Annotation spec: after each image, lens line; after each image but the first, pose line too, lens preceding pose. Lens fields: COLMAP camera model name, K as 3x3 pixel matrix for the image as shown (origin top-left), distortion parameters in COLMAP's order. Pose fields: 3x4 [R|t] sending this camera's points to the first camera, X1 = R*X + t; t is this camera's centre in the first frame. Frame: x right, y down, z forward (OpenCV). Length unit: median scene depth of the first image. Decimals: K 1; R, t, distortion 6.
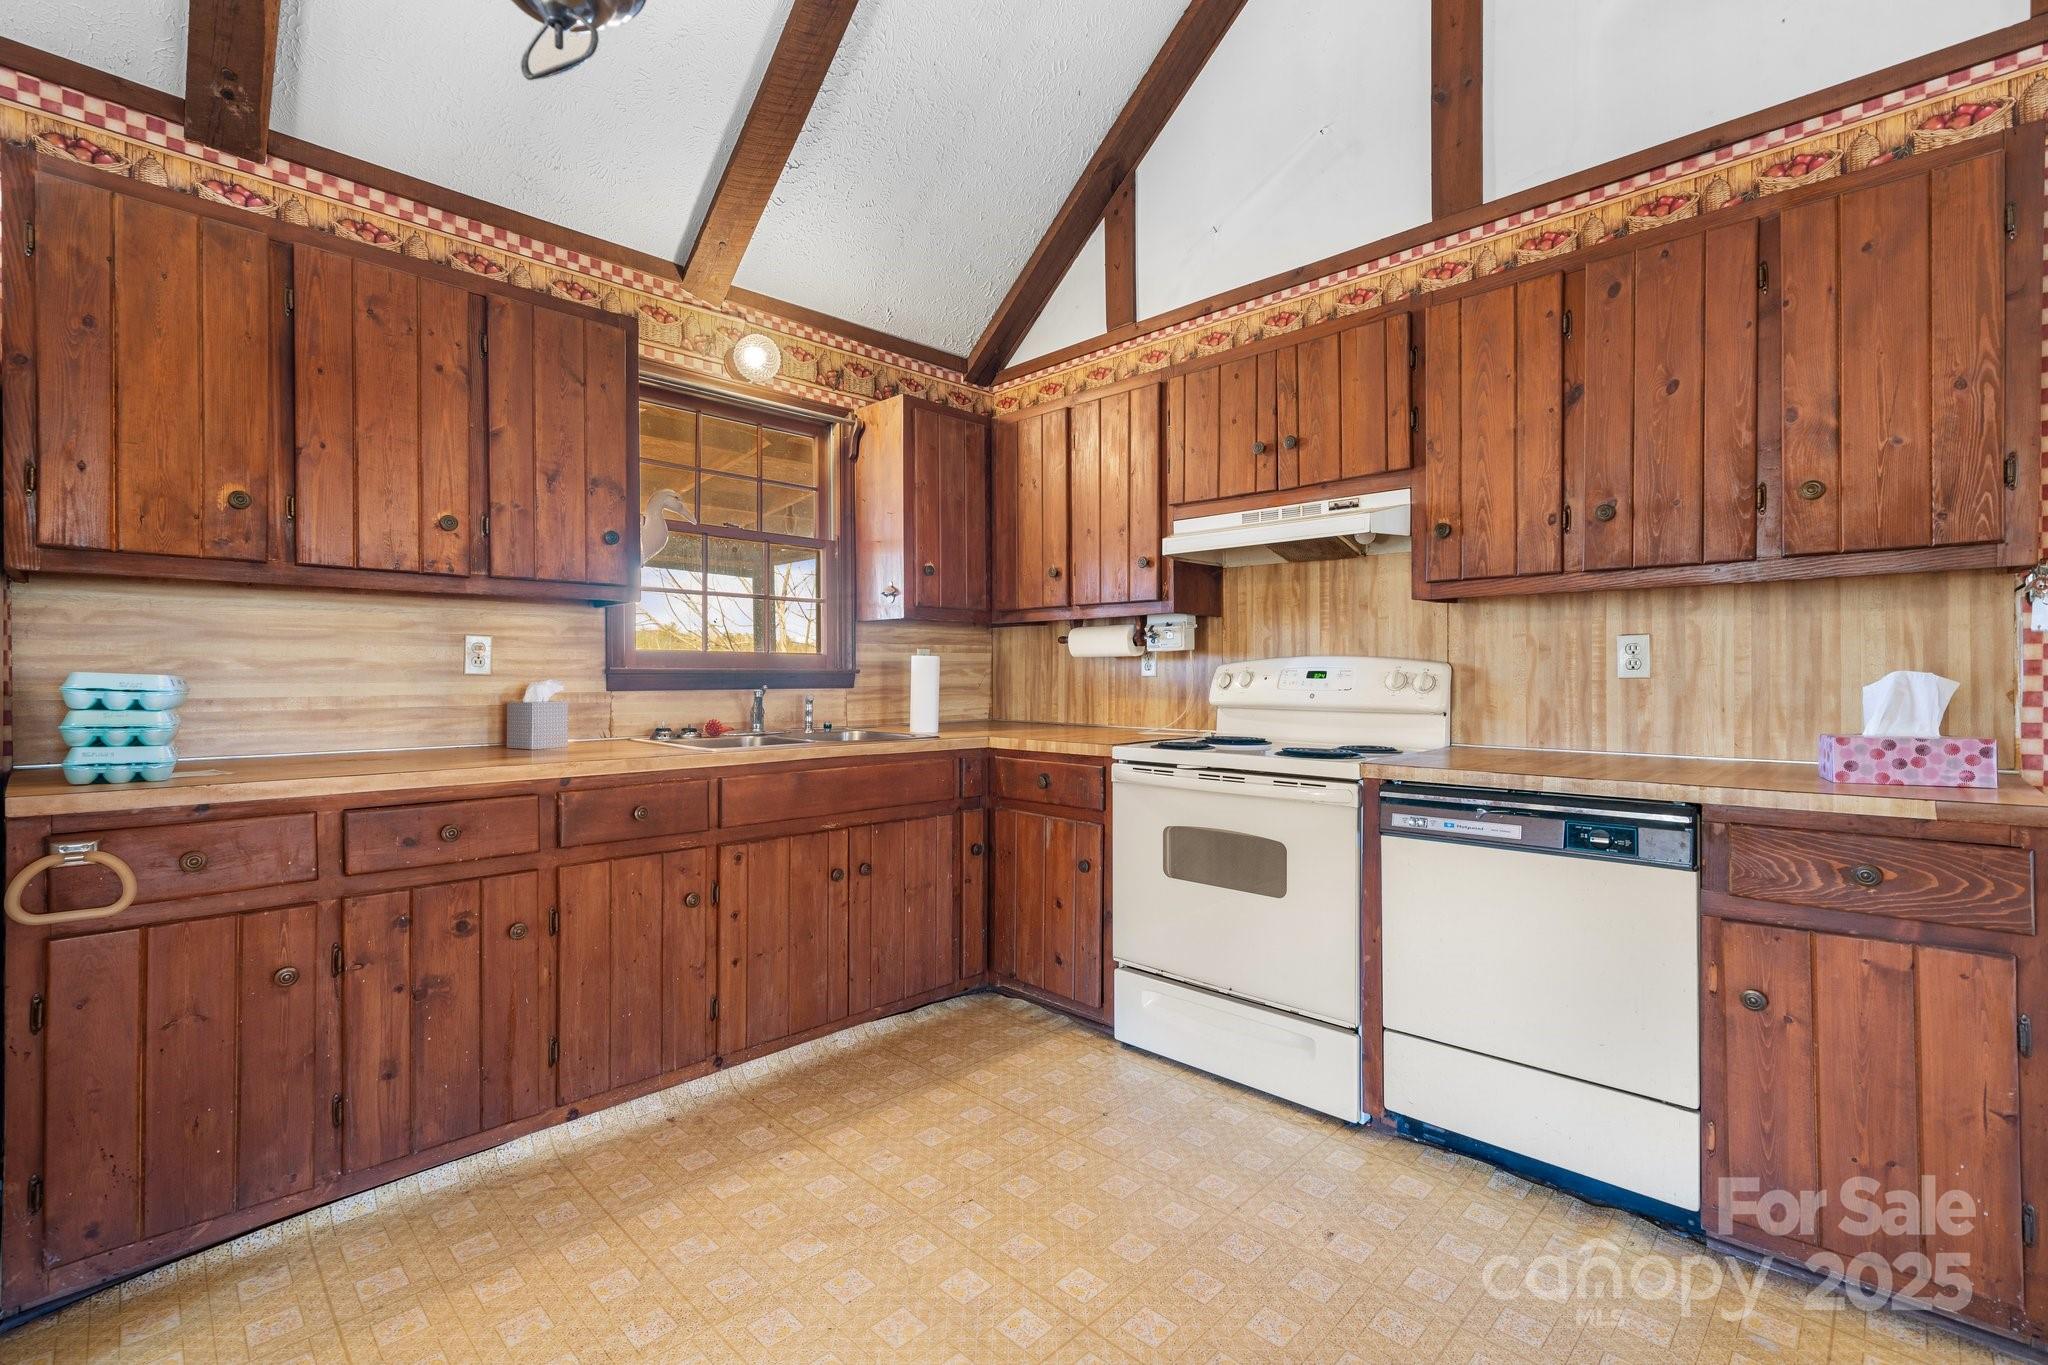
lens RADIAL K [[910.0, 0, 1019.6], [0, 910.0, 680.8], [0, 0, 1]] dist [-0.002593, -0.000176]
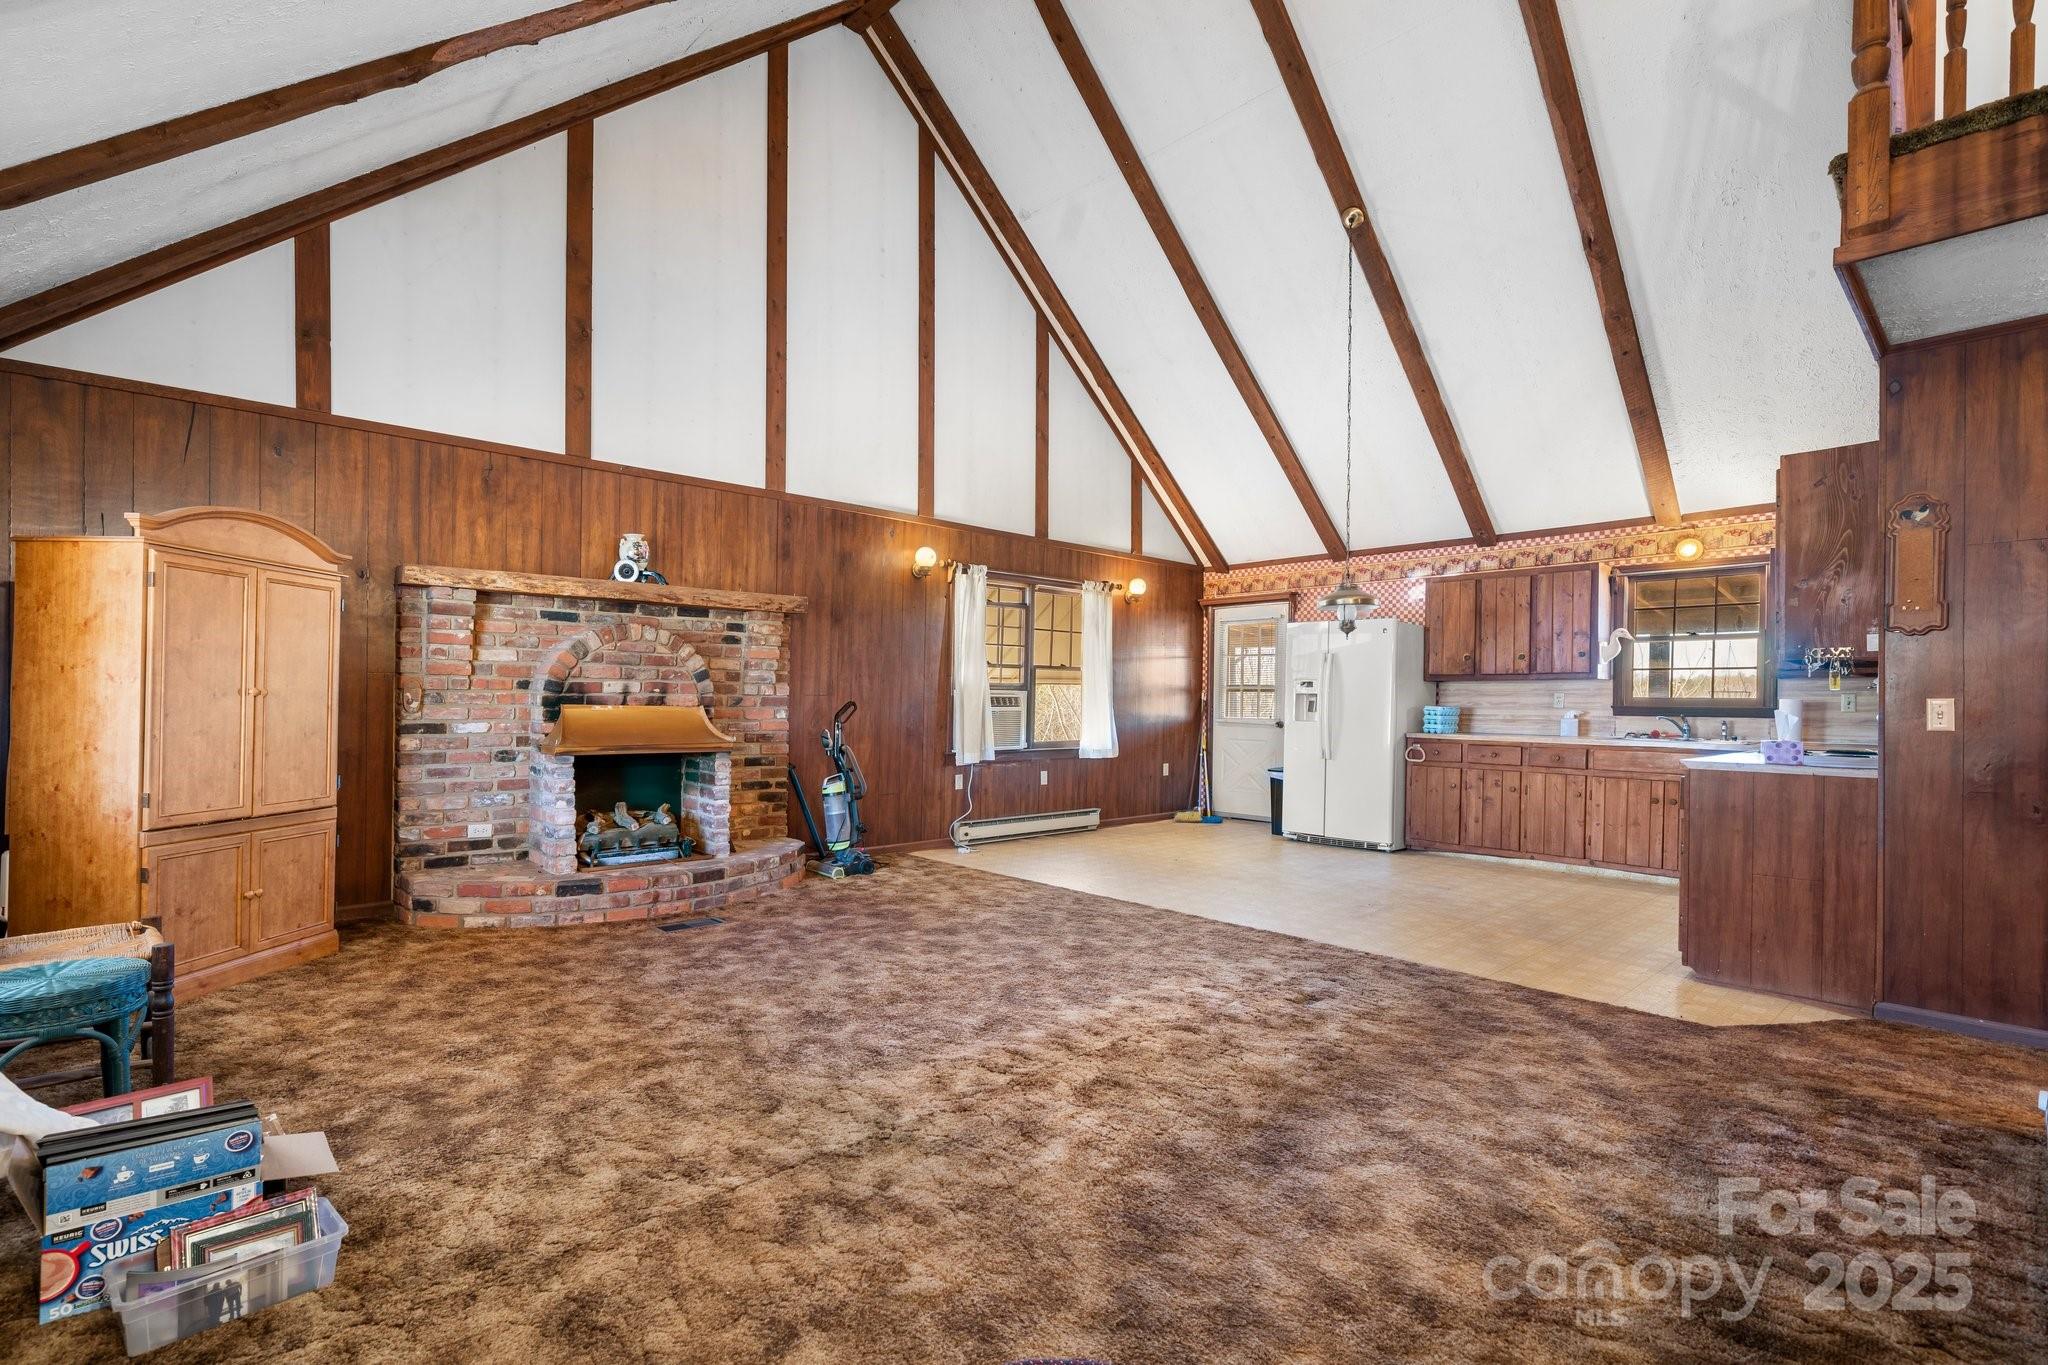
lens RADIAL K [[942.5, 0, 1018.9], [0, 942.5, 693.9], [0, 0, 1]] dist [0.001295, 0.000082]
pose [[-0.045647, -0.006996, -0.998933, 2.387410], [-0.015342, 0.999862, -0.006301, -0.006034], [0.998840, 0.015038, -0.045748, -0.476328]]
